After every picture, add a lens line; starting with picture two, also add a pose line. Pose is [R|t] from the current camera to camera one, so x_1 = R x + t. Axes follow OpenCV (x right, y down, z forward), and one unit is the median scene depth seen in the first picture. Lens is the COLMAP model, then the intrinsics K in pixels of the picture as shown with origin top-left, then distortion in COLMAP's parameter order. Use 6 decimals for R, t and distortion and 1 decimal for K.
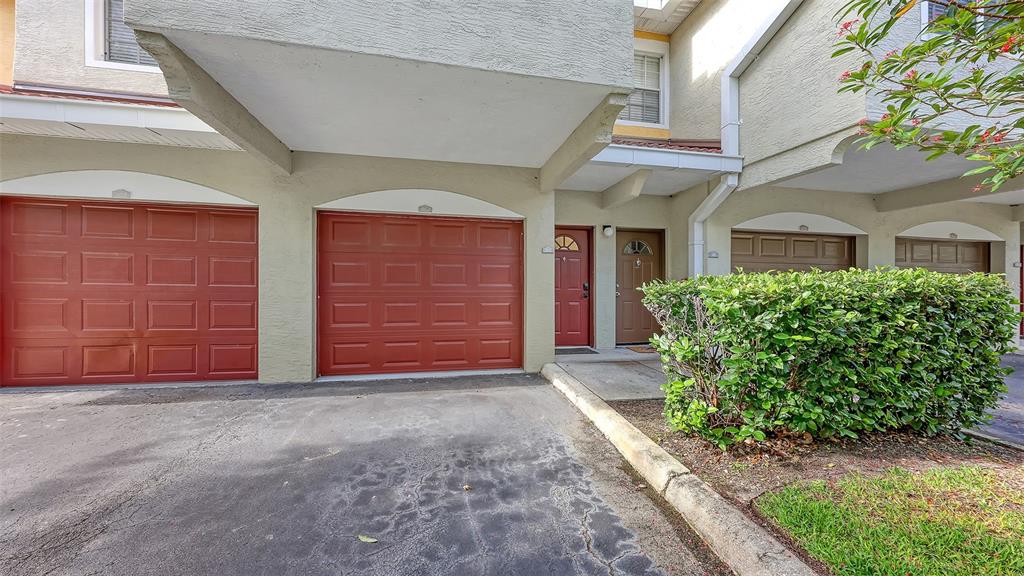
lens RADIAL K [[372.4, 0, 510.9], [0, 372.4, 287.9], [0, 0, 1]] dist [0.000007, 0.000046]
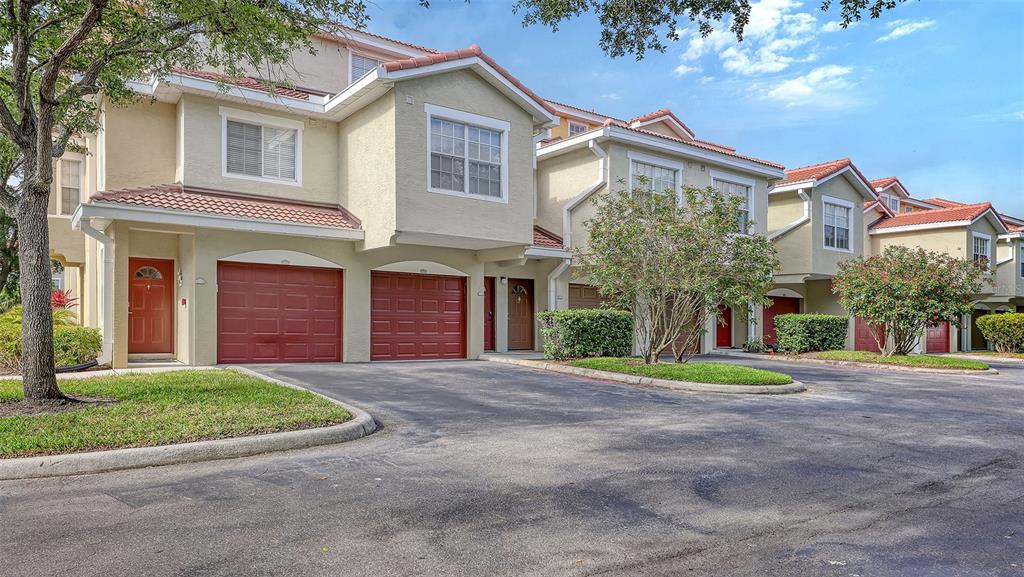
lens RADIAL K [[696.6, 0, 509.8], [0, 696.6, 296.5], [0, 0, 1]] dist [0.000581, -0.000053]
pose [[0.915415, 0.019779, 0.402026, -1.166189], [-0.006426, 0.999383, -0.034534, 0.031415], [-0.402461, 0.029029, 0.914977, -2.243120]]
